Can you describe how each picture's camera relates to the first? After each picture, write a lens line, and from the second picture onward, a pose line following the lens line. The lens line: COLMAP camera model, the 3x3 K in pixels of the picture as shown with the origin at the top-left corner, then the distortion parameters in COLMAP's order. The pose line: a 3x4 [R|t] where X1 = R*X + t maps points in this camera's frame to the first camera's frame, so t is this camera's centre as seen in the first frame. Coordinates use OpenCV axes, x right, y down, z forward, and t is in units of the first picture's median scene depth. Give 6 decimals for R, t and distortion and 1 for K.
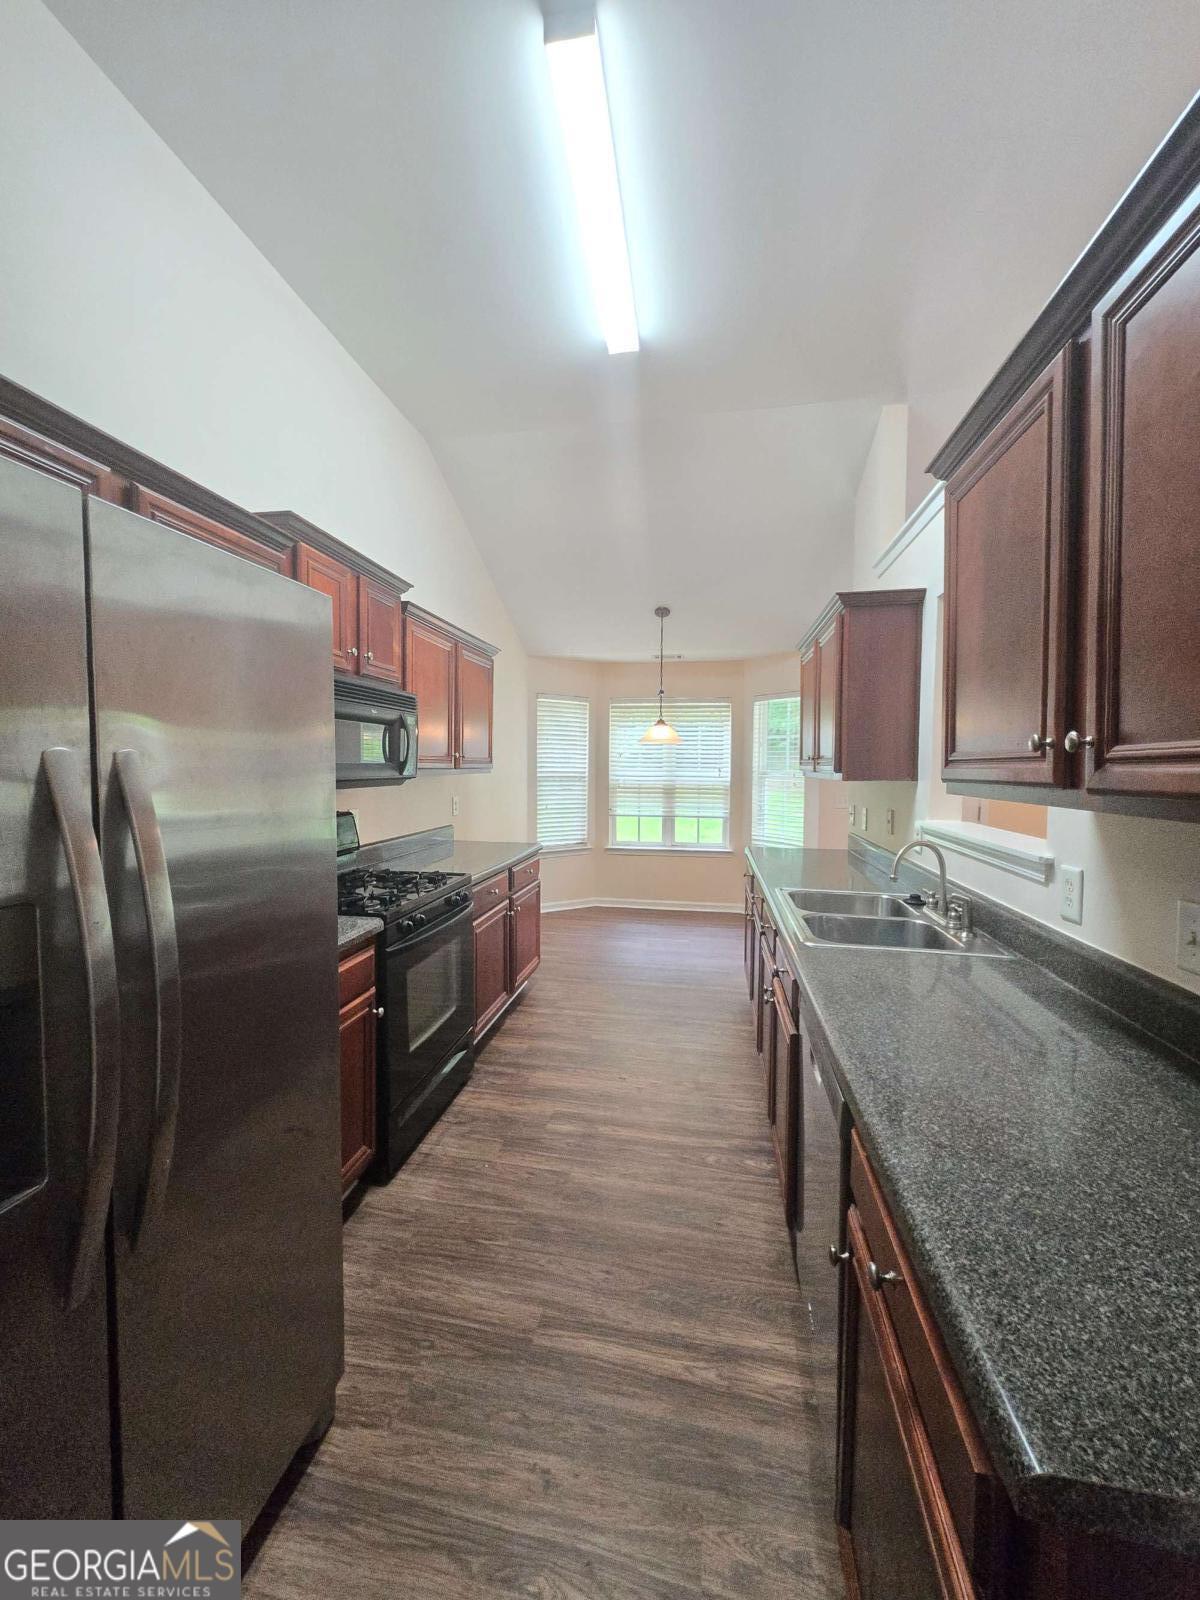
lens RADIAL K [[625.6, 0, 595.6], [0, 625.6, 791.0], [0, 0, 1]] dist [0.001508, -0.000199]
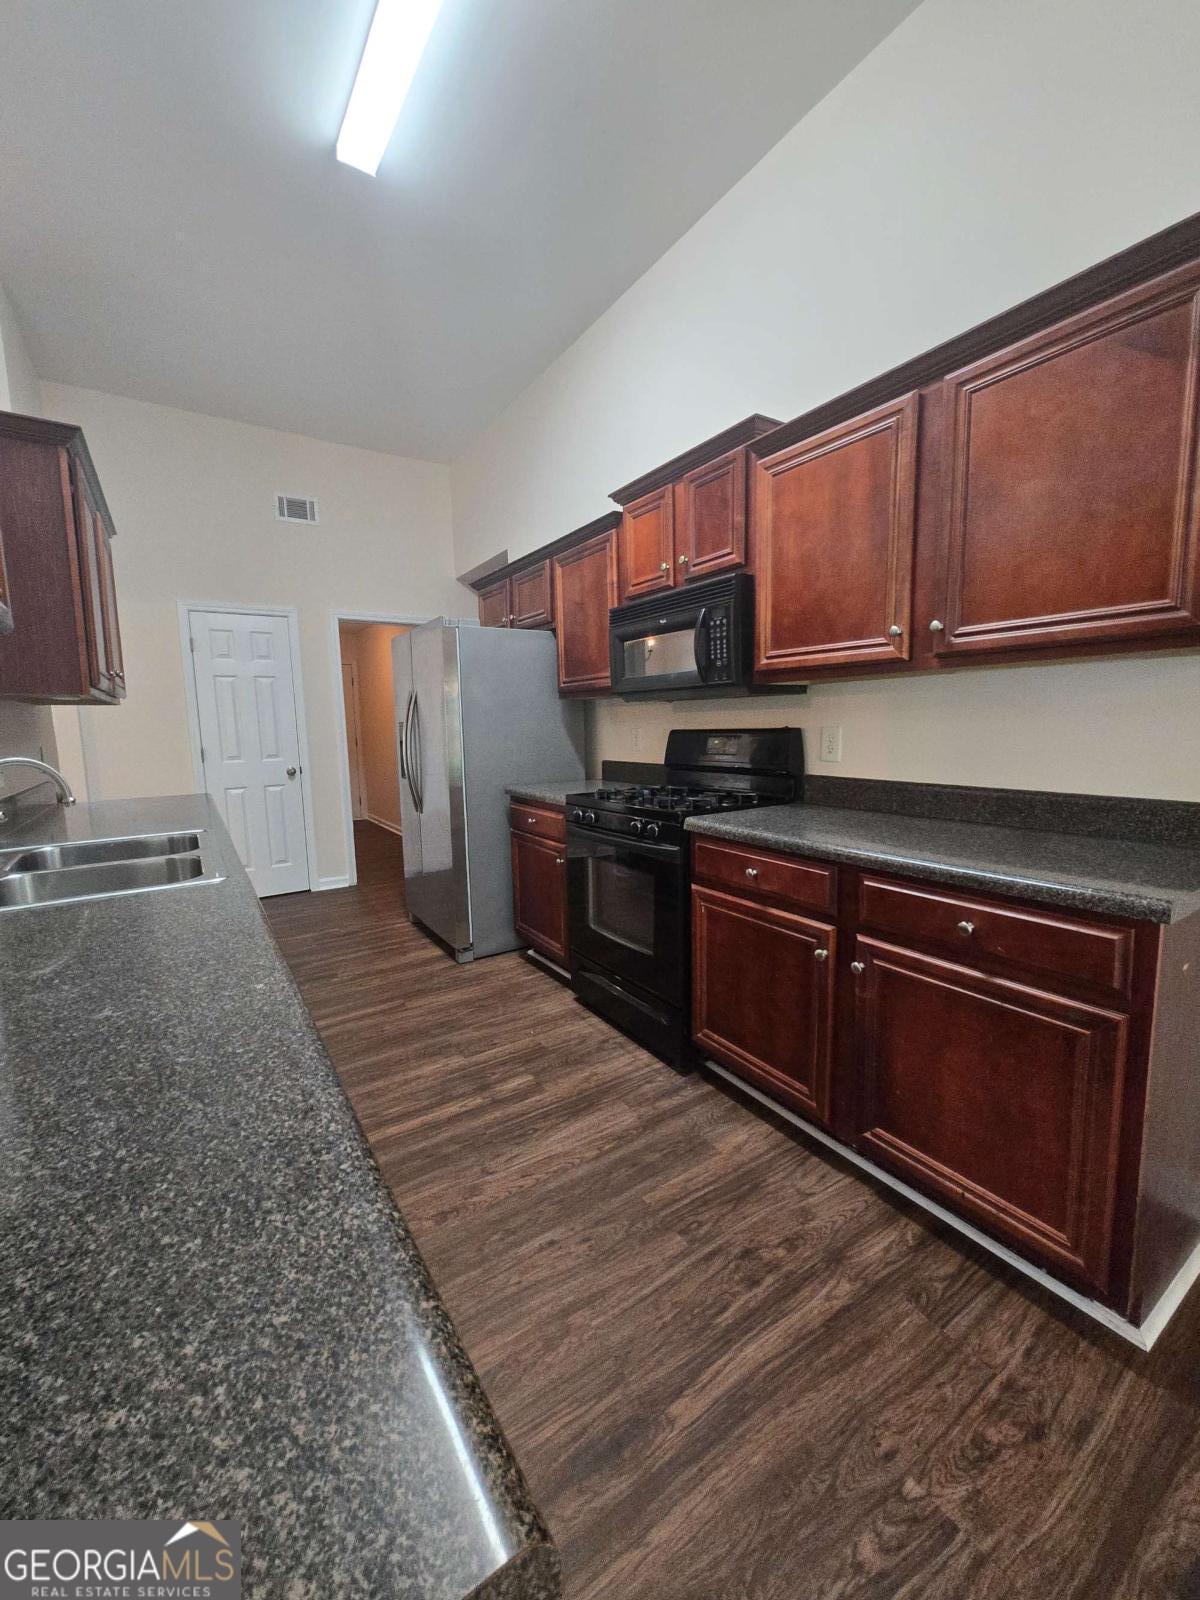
lens RADIAL K [[625.6, 0, 595.6], [0, 625.6, 791.0], [0, 0, 1]] dist [0.001508, -0.000199]
pose [[-0.720785, 0.102499, -0.685539, 0.499040], [0.000303, 0.989053, 0.147561, -0.015446], [0.693159, 0.106152, -0.712925, 1.891961]]
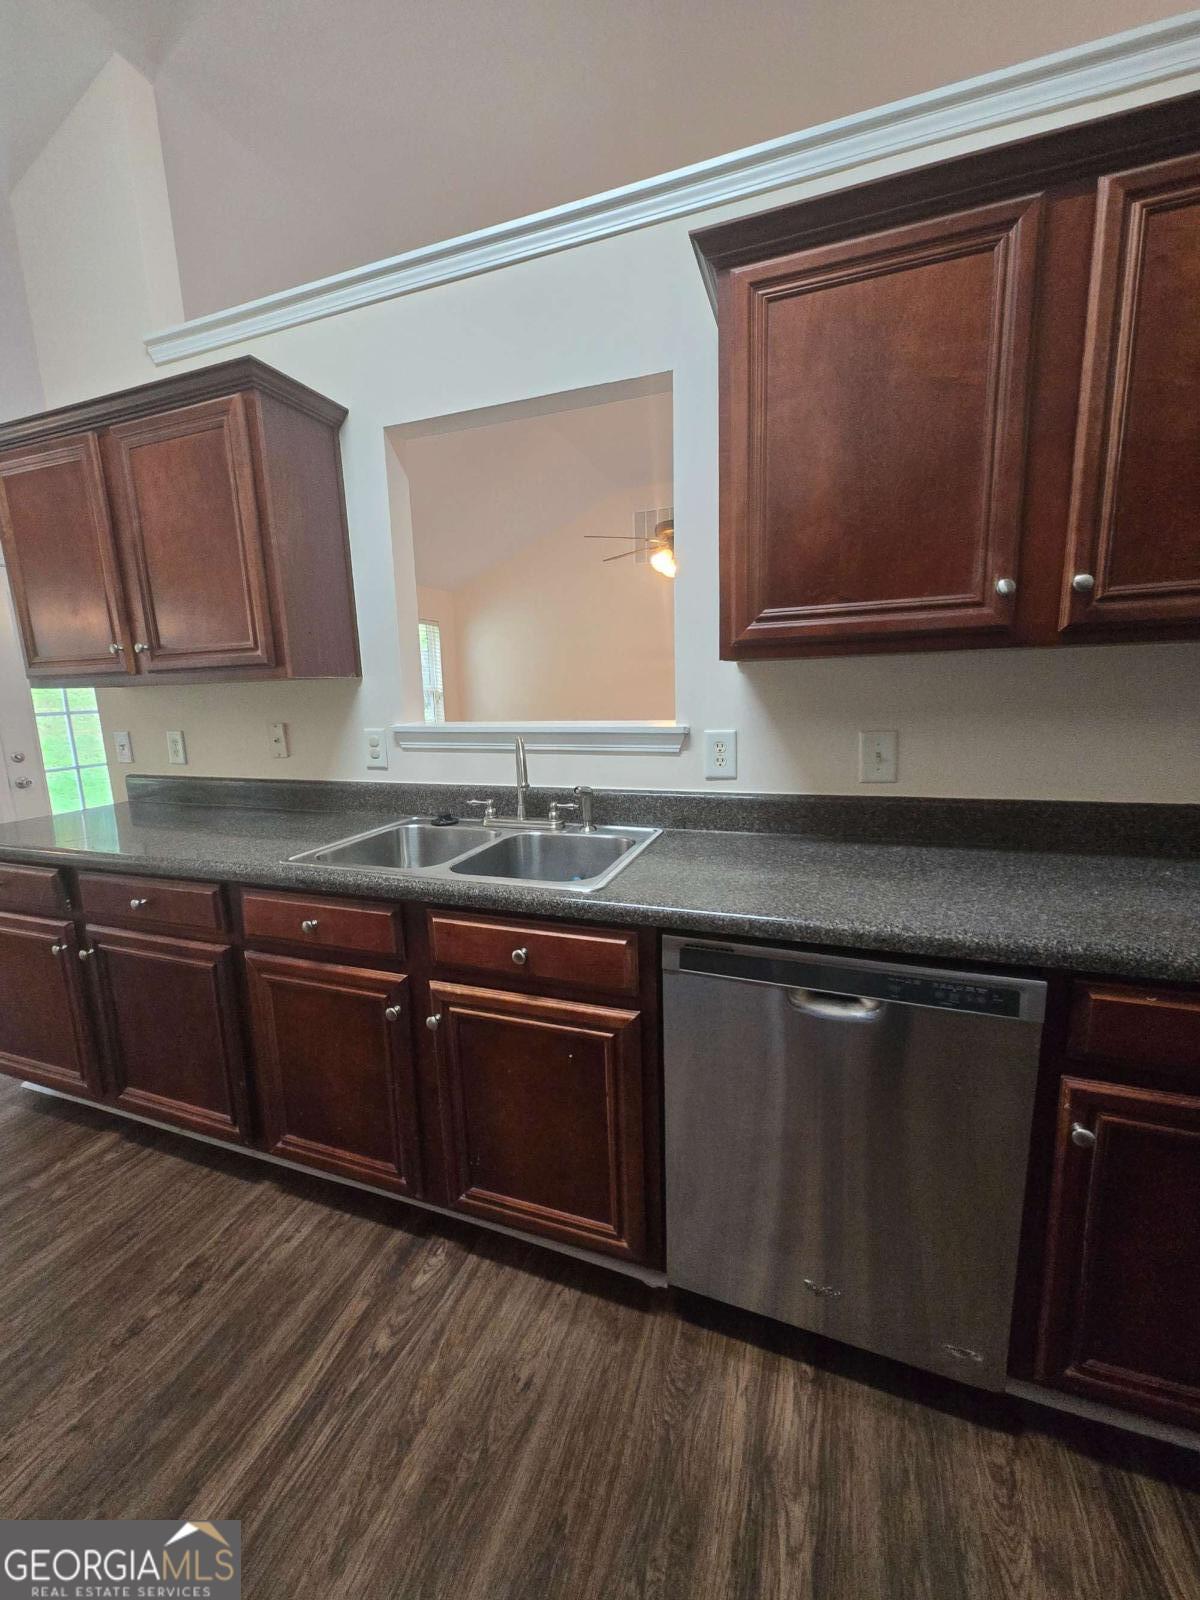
lens RADIAL K [[625.6, 0, 595.6], [0, 625.6, 791.0], [0, 0, 1]] dist [0.001508, -0.000199]
pose [[0.169854, -0.178654, 0.969140, -0.253153], [0.073527, 0.982986, 0.168320, 0.017328], [-0.982722, 0.042668, 0.180100, 0.712145]]
